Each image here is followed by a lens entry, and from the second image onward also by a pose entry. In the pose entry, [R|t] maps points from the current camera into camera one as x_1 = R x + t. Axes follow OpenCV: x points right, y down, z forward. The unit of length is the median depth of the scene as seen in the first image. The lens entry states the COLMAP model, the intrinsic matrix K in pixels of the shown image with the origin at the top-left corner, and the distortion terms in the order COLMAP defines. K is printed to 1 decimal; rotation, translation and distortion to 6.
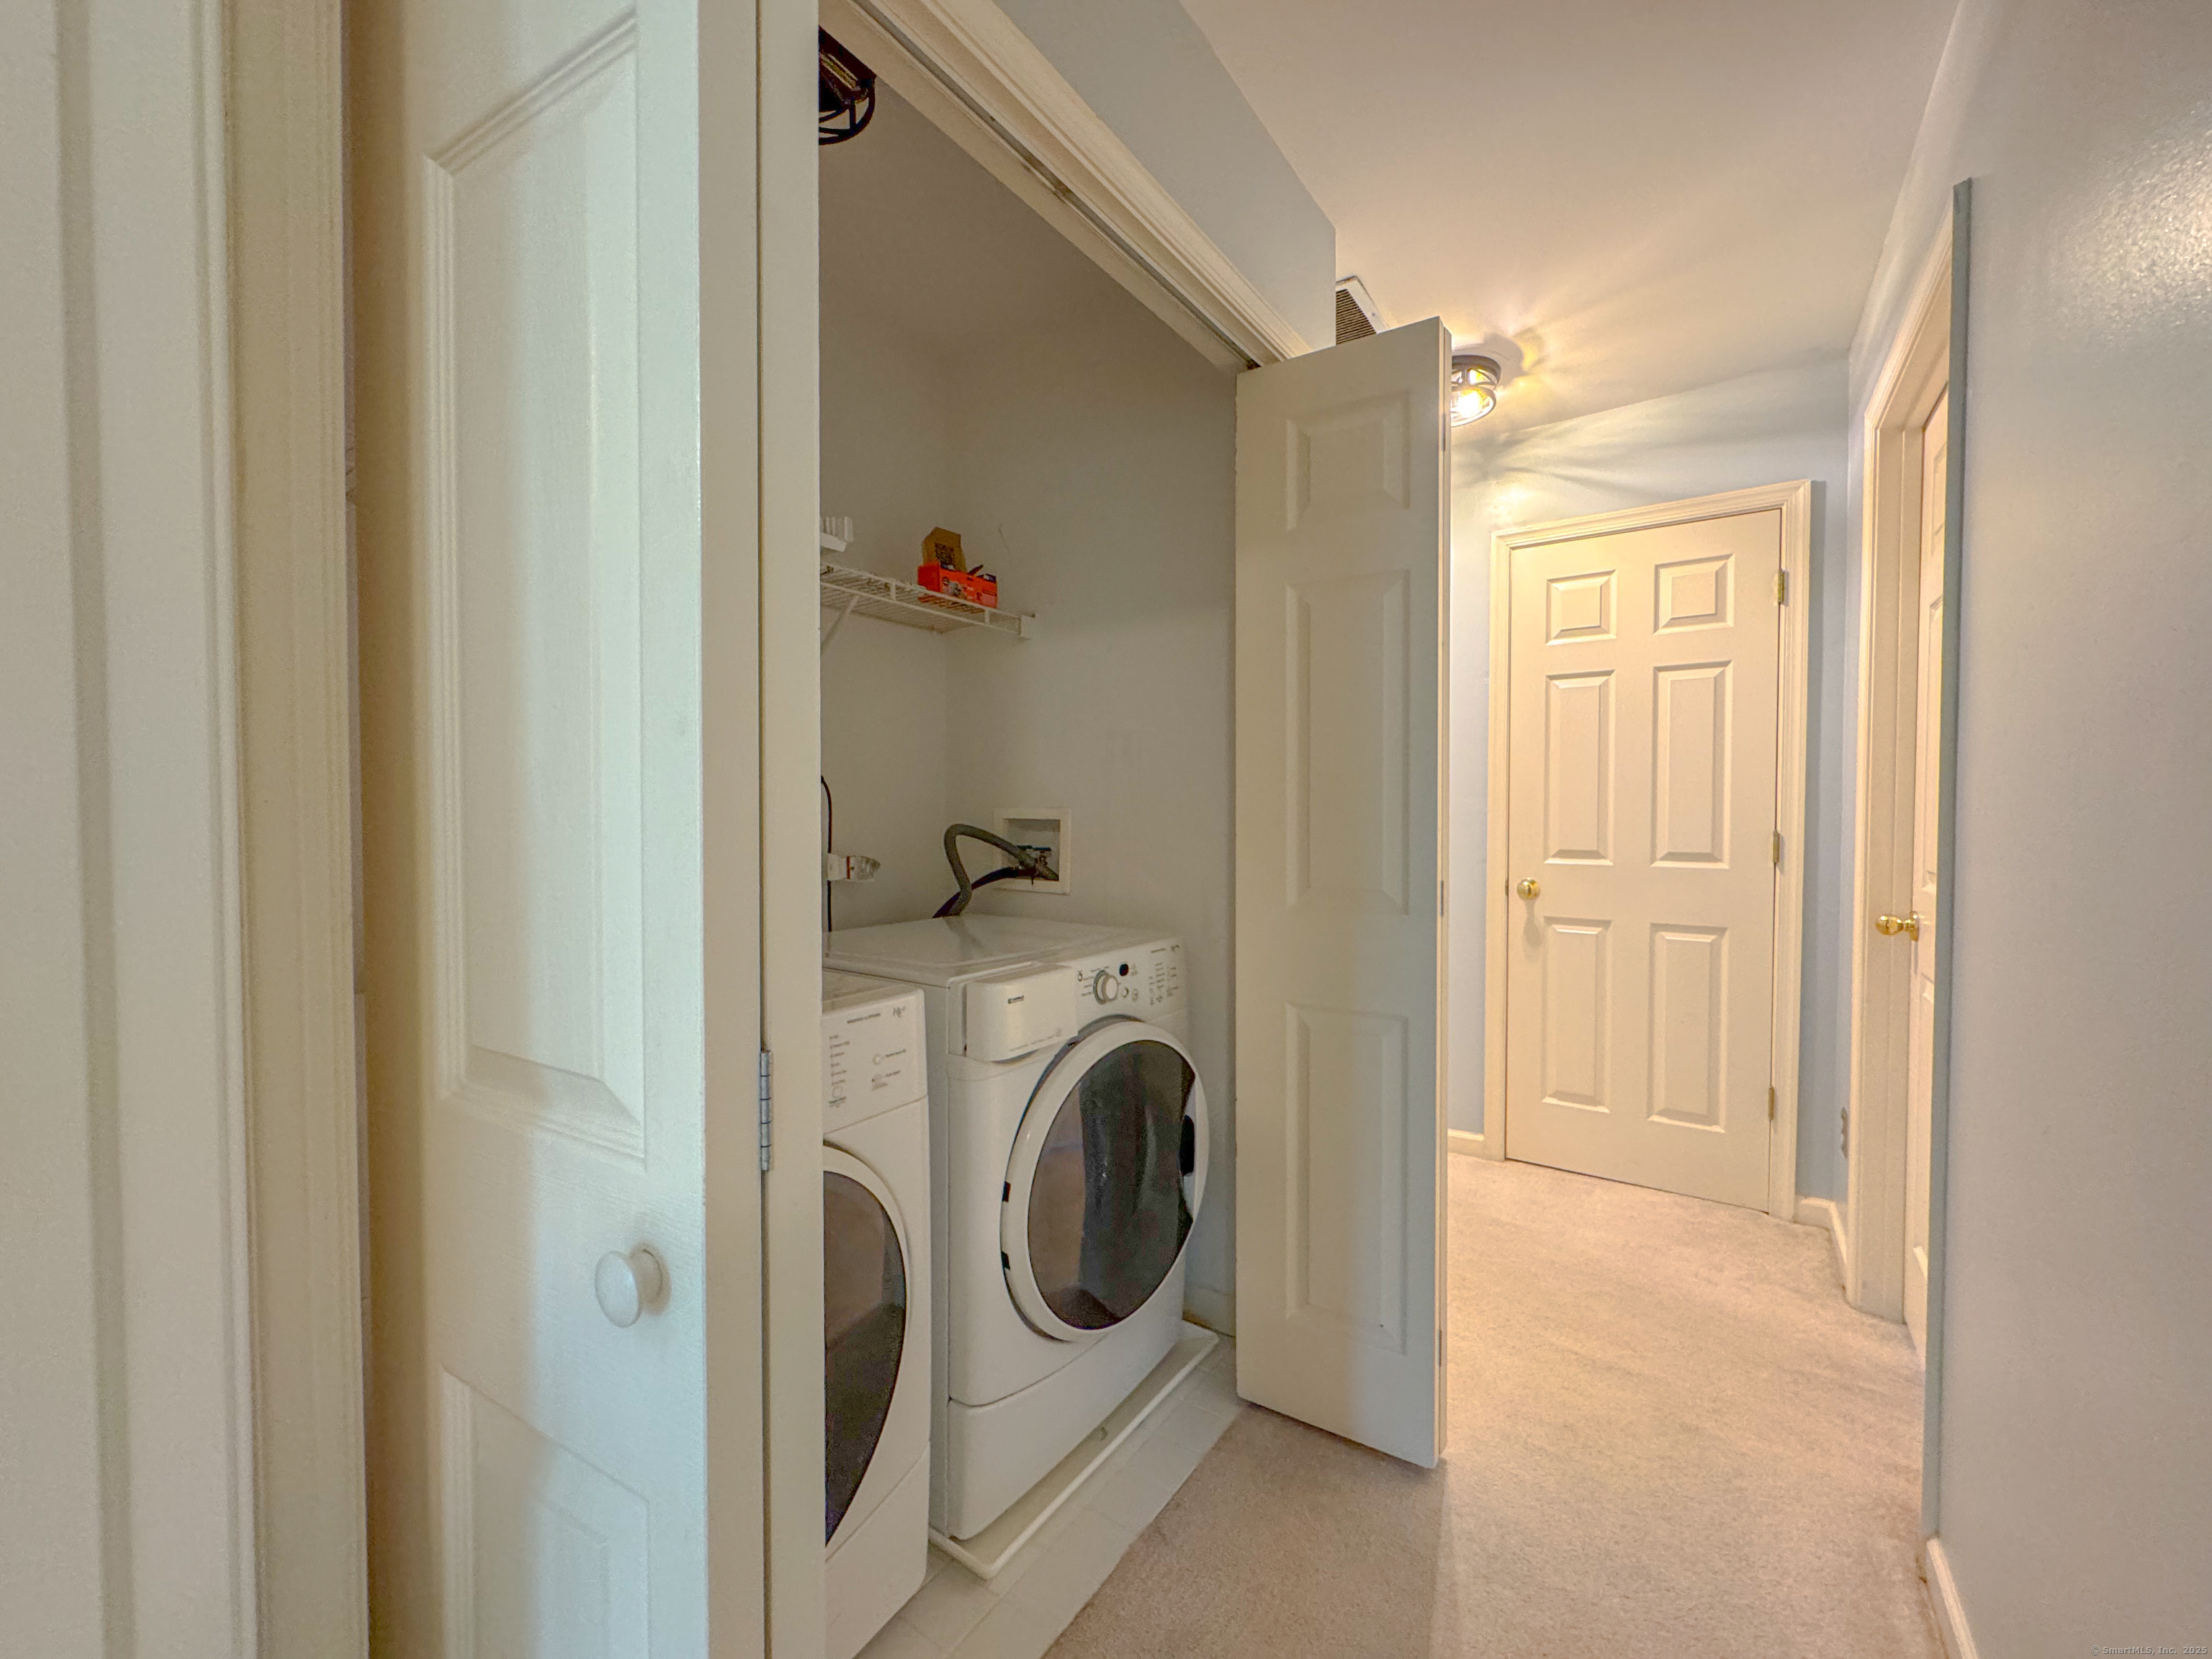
lens RADIAL K [[884.4, 0, 1102.2], [0, 884.4, 827.3], [0, 0, 1]] dist [0.001527, -0.000237]
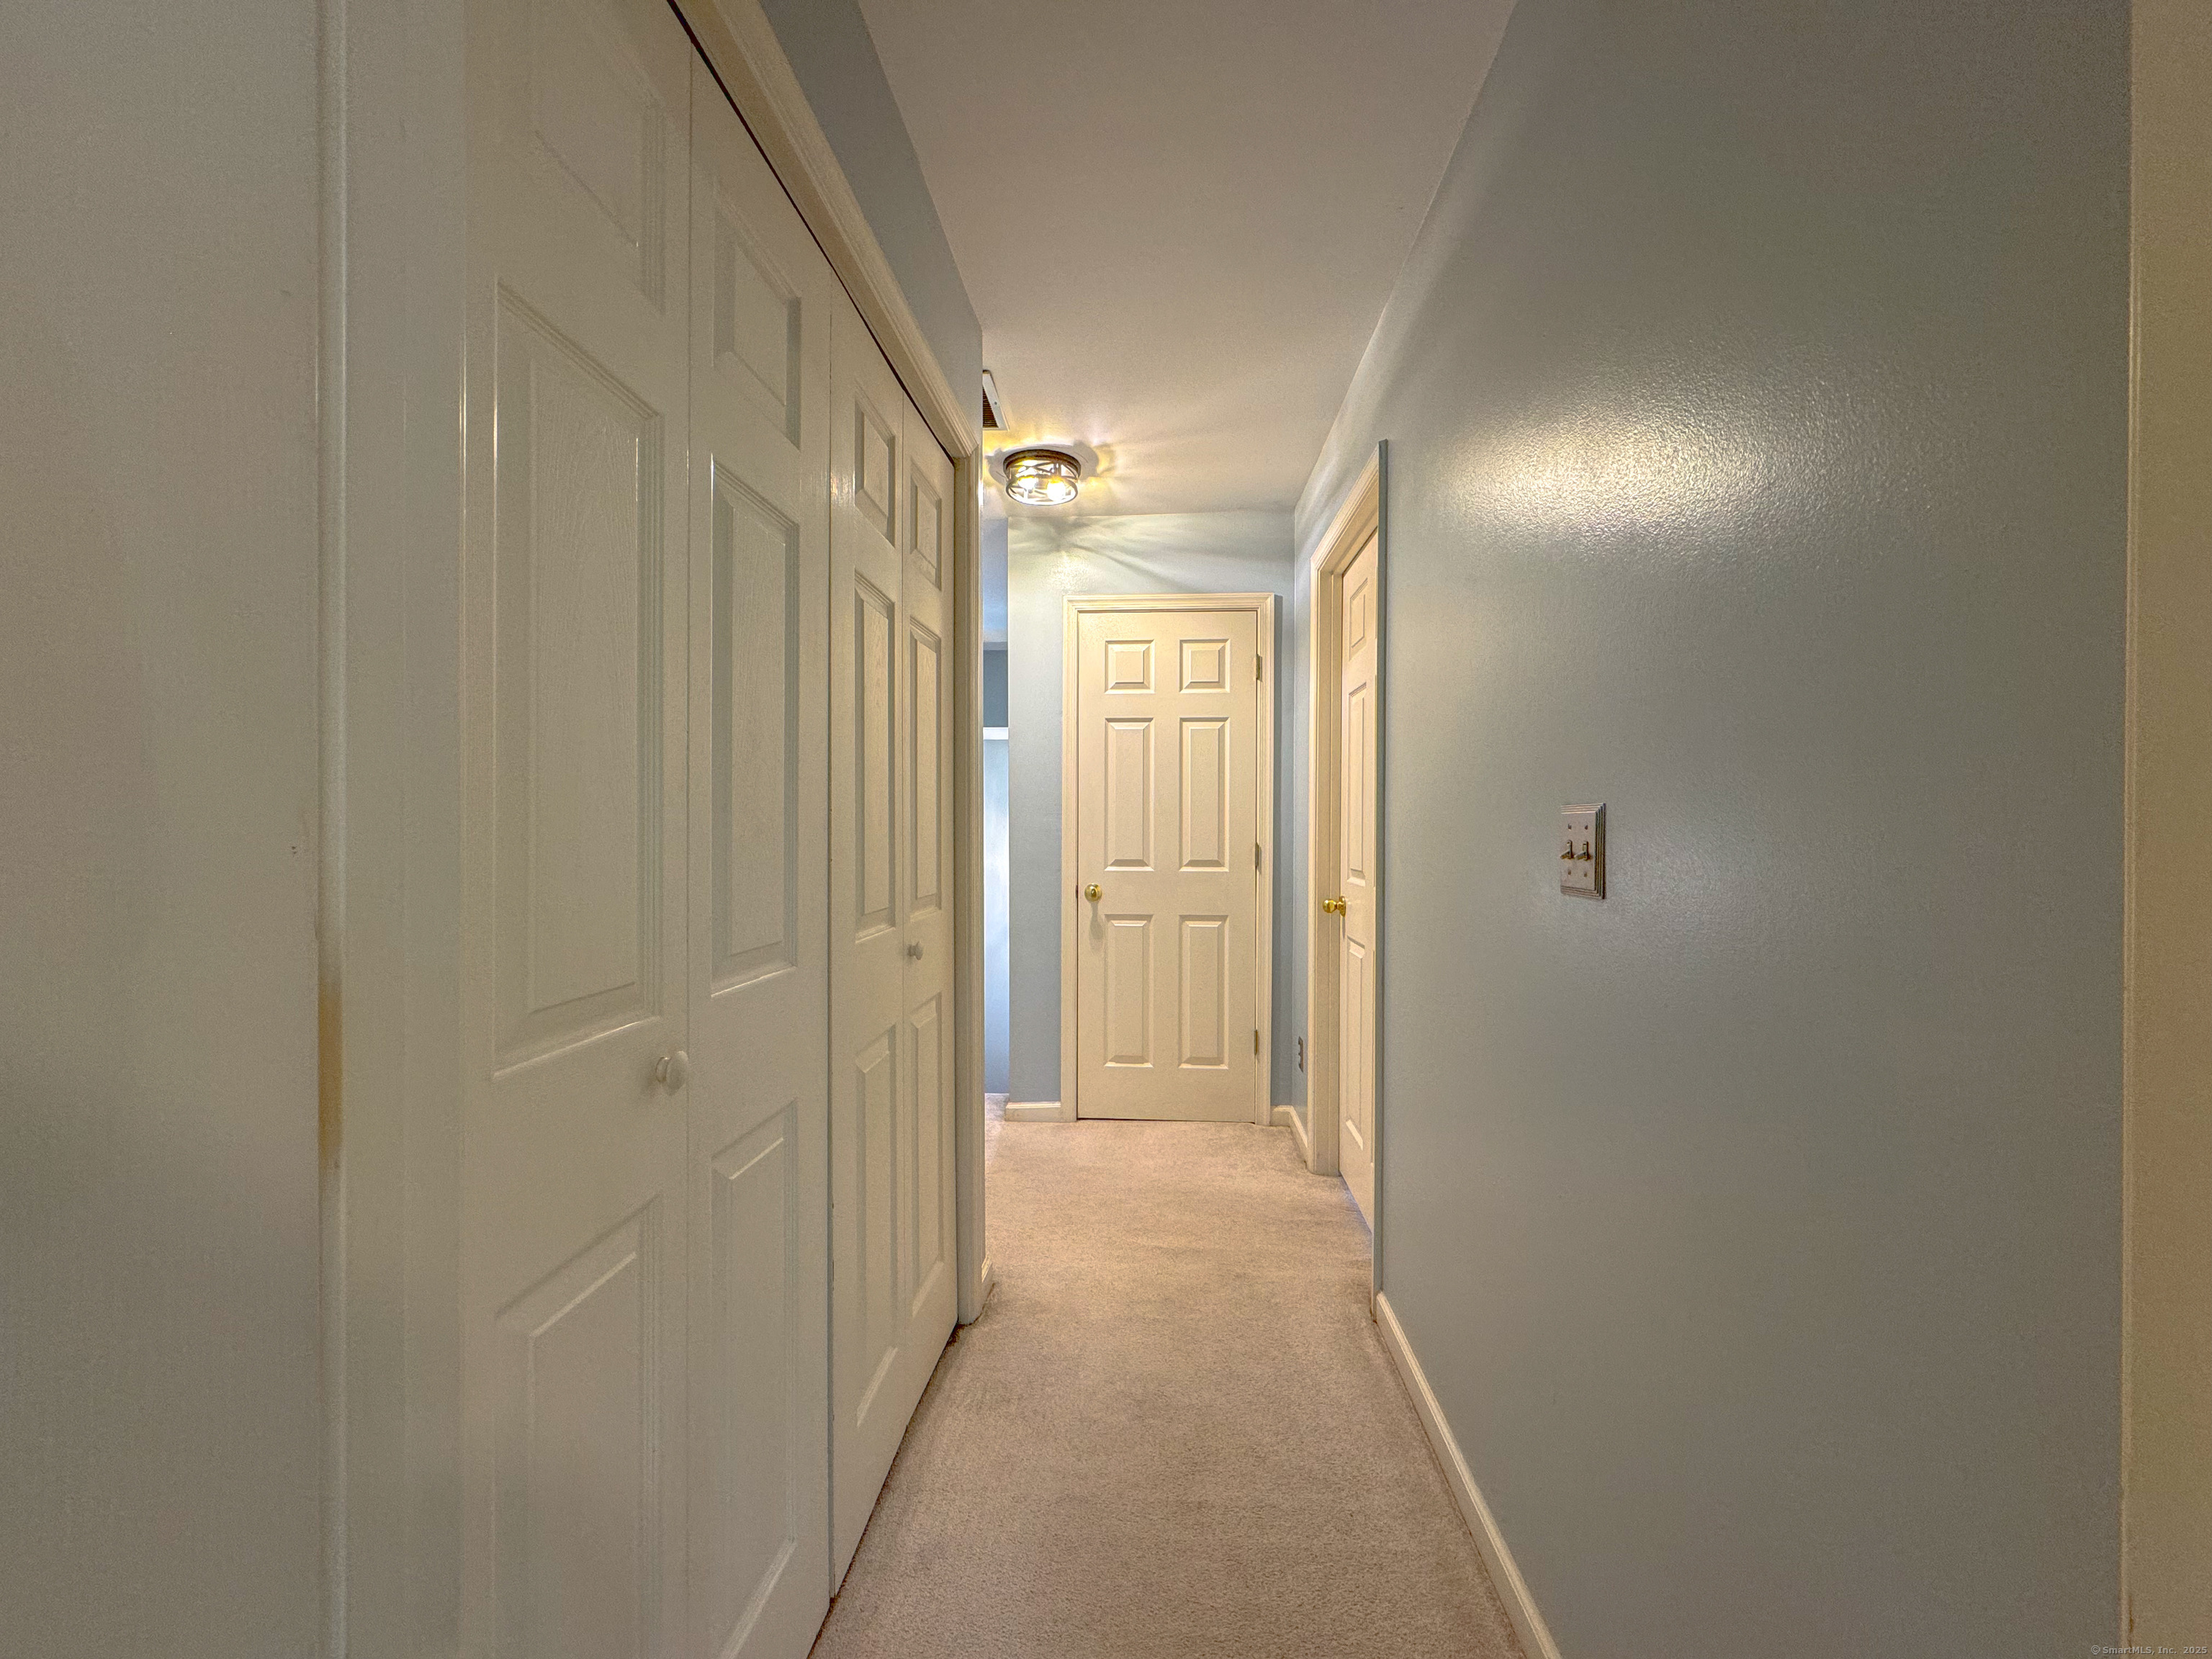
lens RADIAL K [[878.4, 0, 1100.8], [0, 878.4, 827.7], [0, 0, 1]] dist [0.000612, 0.000017]
pose [[0.858681, 0.002136, 0.512506, -0.145290], [0.007184, 0.999843, -0.016204, 0.000517], [-0.512460, 0.017596, 0.858531, -0.049261]]
